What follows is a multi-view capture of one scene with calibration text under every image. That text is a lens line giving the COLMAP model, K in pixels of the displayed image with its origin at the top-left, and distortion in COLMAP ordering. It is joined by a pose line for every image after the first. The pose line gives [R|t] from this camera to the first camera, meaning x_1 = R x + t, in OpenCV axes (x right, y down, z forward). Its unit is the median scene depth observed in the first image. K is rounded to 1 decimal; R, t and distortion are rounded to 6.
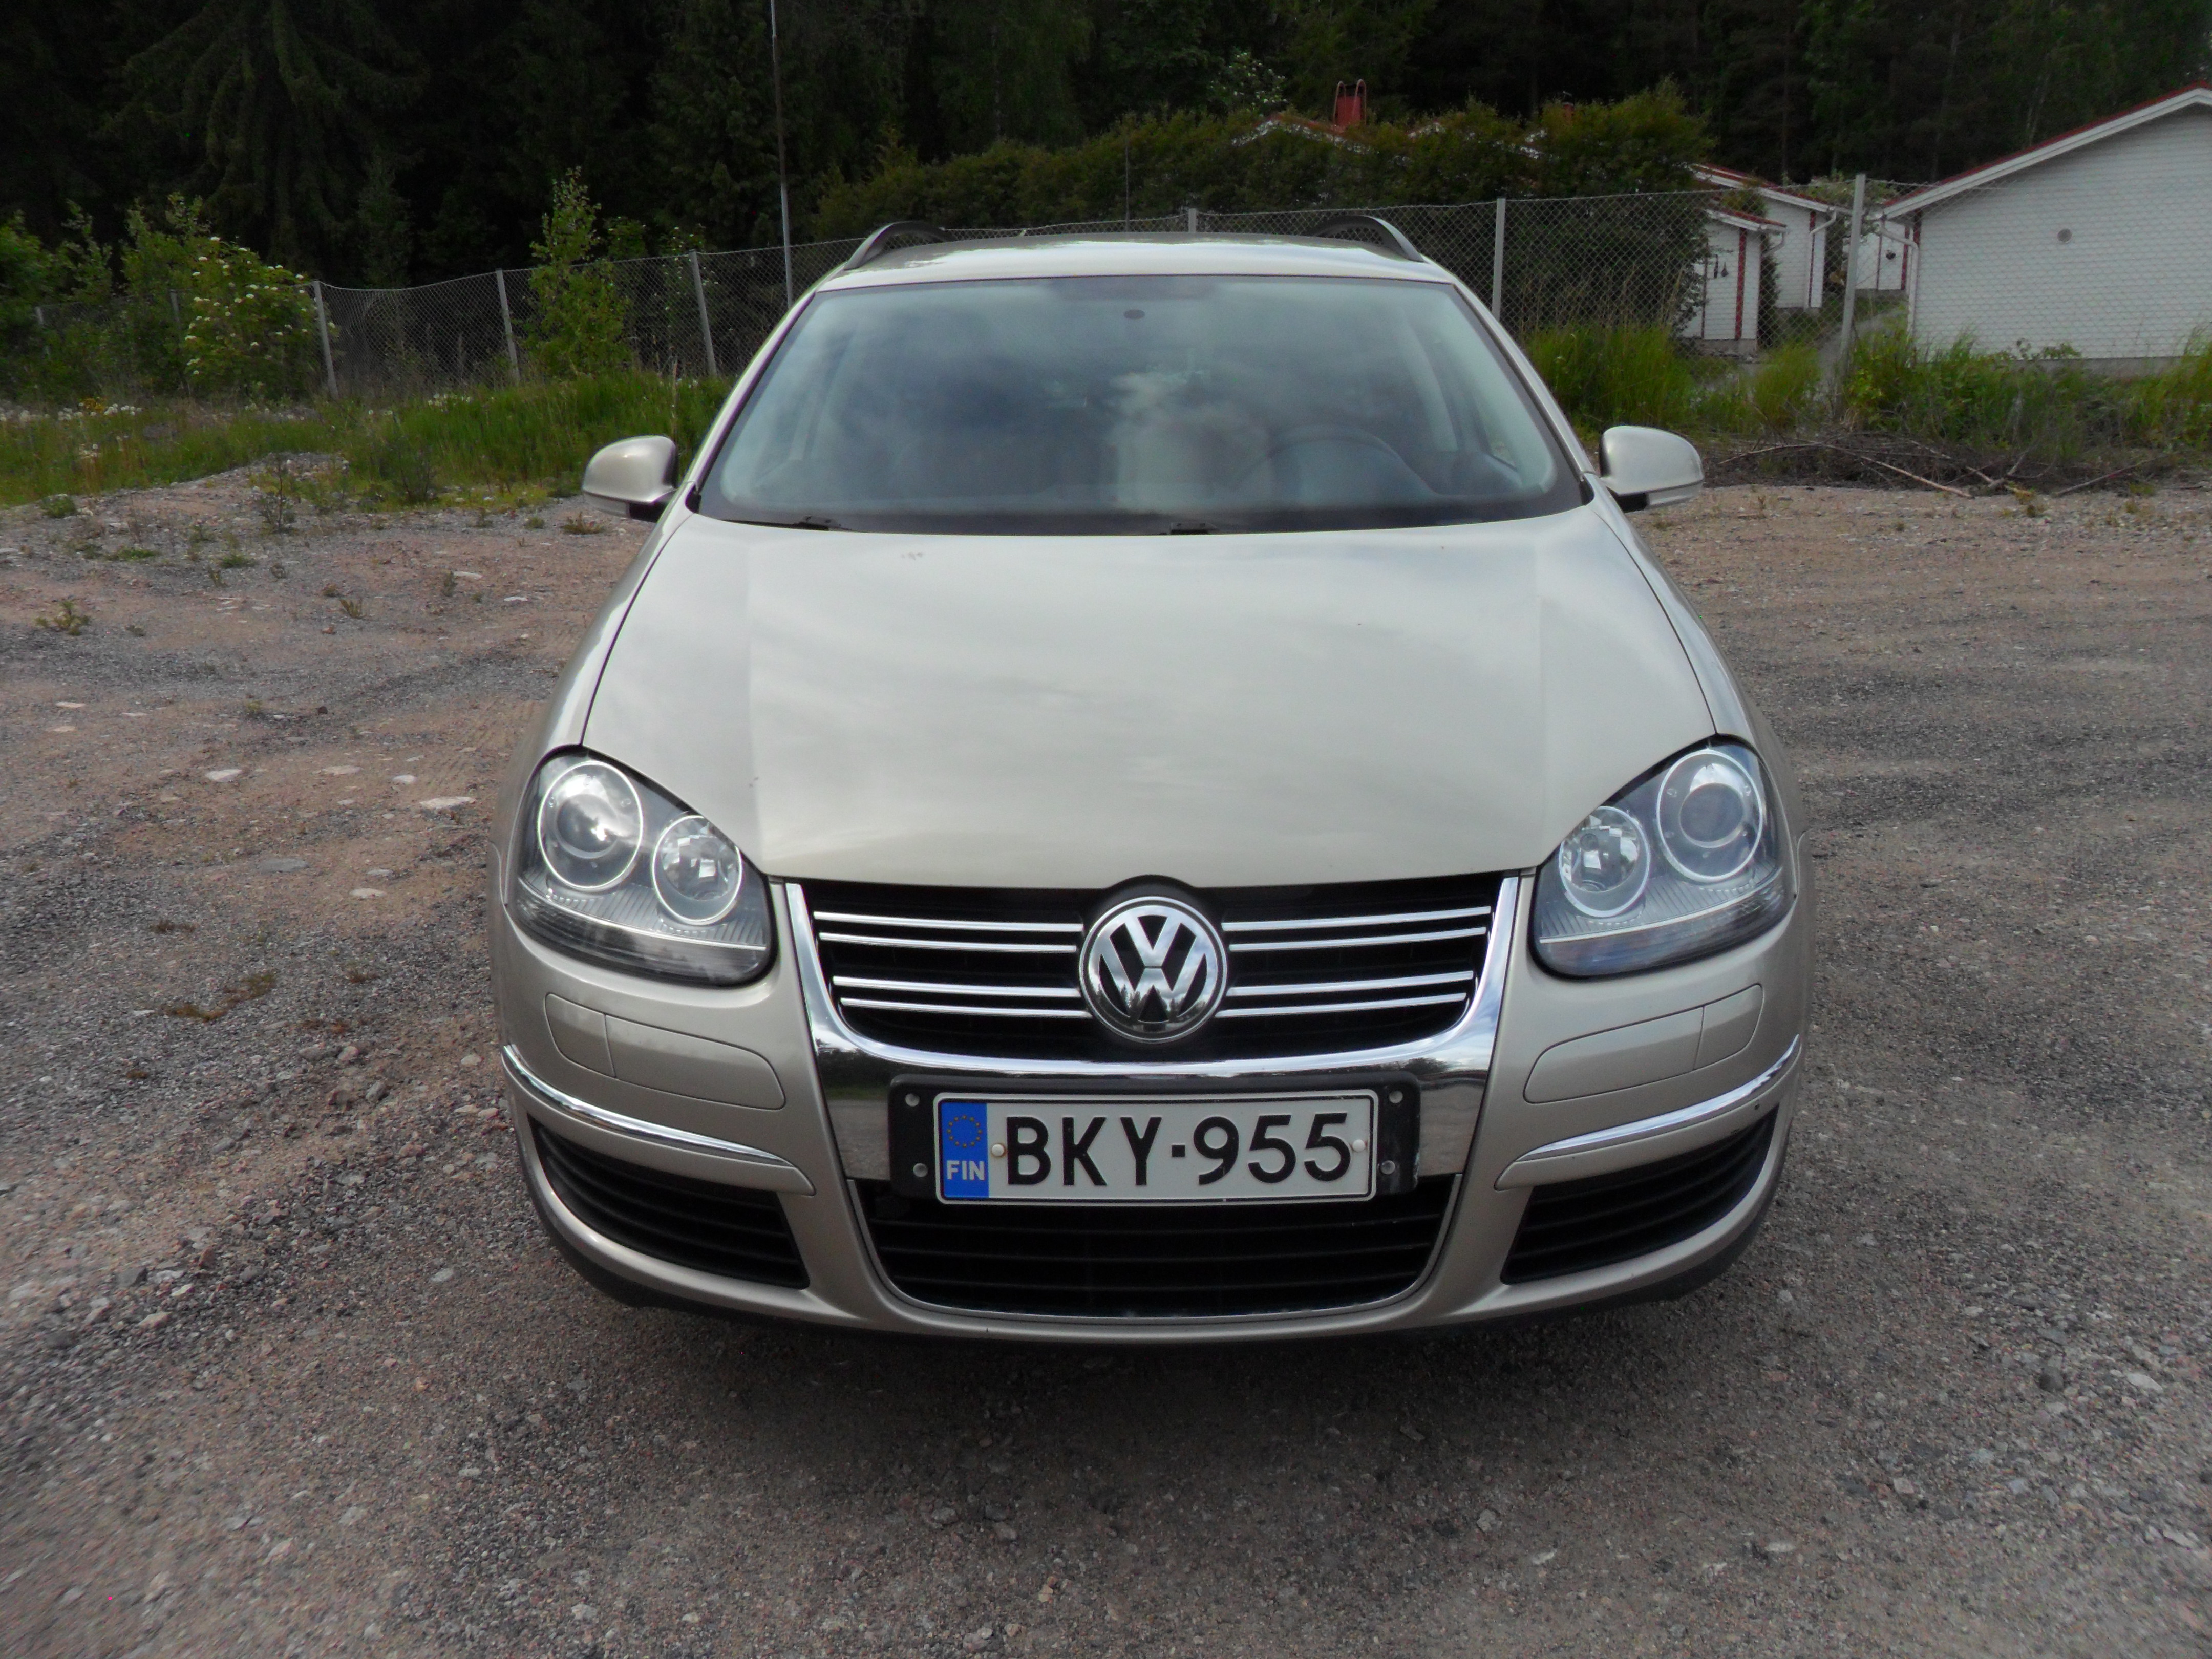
lens RADIAL K [[1740.6, 0, 1106.0], [0, 1740.6, 829.5], [0, 0, 1]] dist [-0.007943, -0.002943]
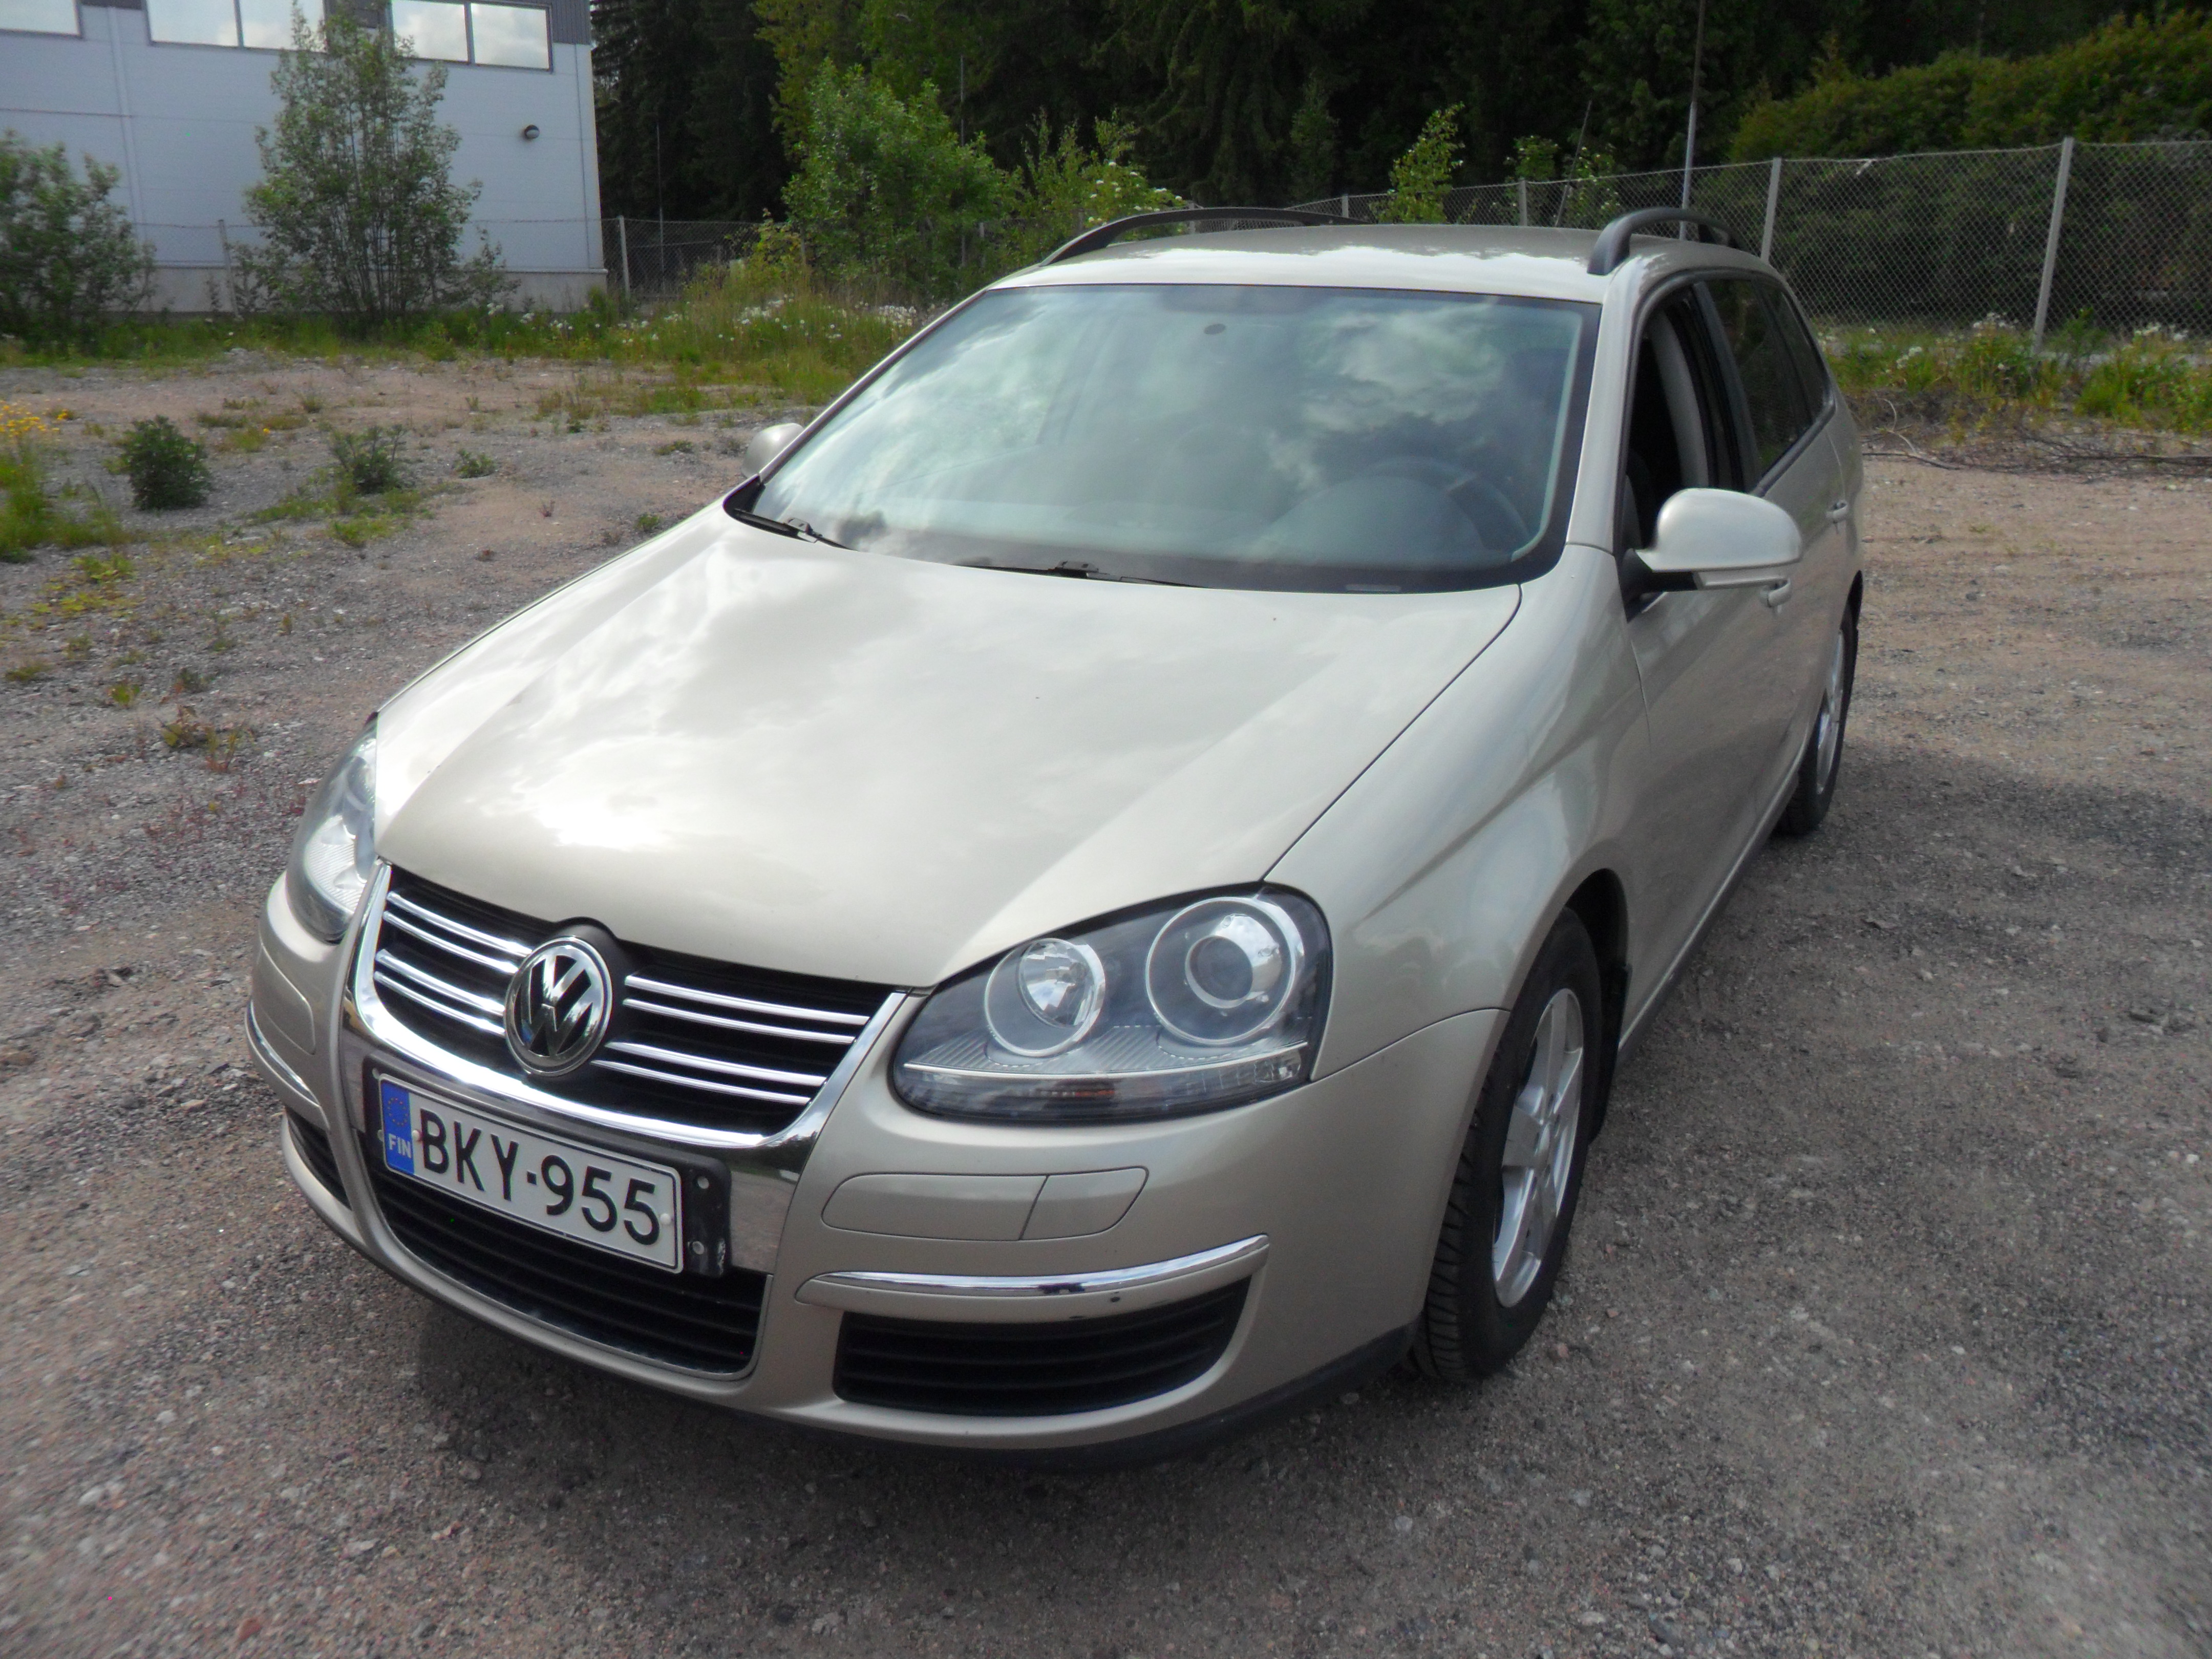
lens RADIAL K [[1723.6, 0, 1106.0], [0, 1723.6, 829.5], [0, 0, 1]] dist [0.000410, -0.008770]
pose [[0.881950, 0.170403, -0.439462, 0.756946], [-0.150820, 0.985367, 0.079402, -0.157880], [0.446562, -0.003749, 0.894745, 0.207293]]
